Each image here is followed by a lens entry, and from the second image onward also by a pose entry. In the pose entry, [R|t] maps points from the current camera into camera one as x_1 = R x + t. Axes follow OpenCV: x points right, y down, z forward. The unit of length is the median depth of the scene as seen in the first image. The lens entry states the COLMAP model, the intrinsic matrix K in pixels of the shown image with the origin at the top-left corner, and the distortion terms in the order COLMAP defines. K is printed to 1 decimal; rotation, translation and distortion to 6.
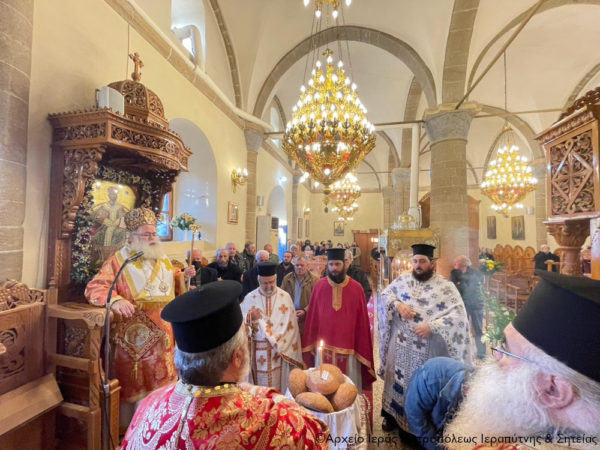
lens RADIAL K [[240.1, 0, 296.6], [0, 240.1, 226.7], [0, 0, 1]] dist [-0.004001, 0.000642]
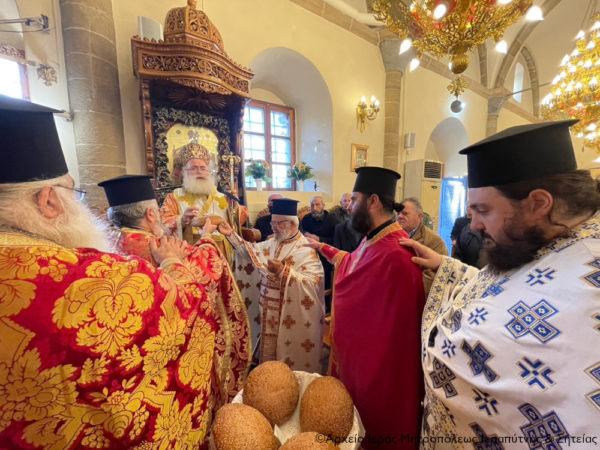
lens RADIAL K [[240.1, 0, 305.3], [0, 240.1, 226.7], [0, 0, 1]] dist [-0.004001, 0.000642]
pose [[0.719824, 0.053098, -0.692123, 0.308963], [0.031647, 0.993523, 0.109135, 0.138878], [0.693435, -0.100462, 0.713481, 0.483642]]
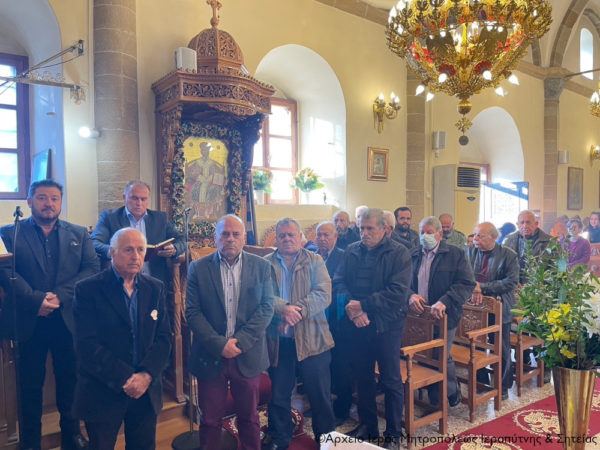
lens RADIAL K [[452.9, 0, 297.5], [0, 452.9, 224.8], [0, 0, 1]] dist [0.078016, -0.103149]
pose [[0.764603, -0.000853, -0.644501, 0.657983], [0.030454, 0.998930, 0.034807, 0.106645], [0.643782, -0.046241, 0.763811, -0.184129]]
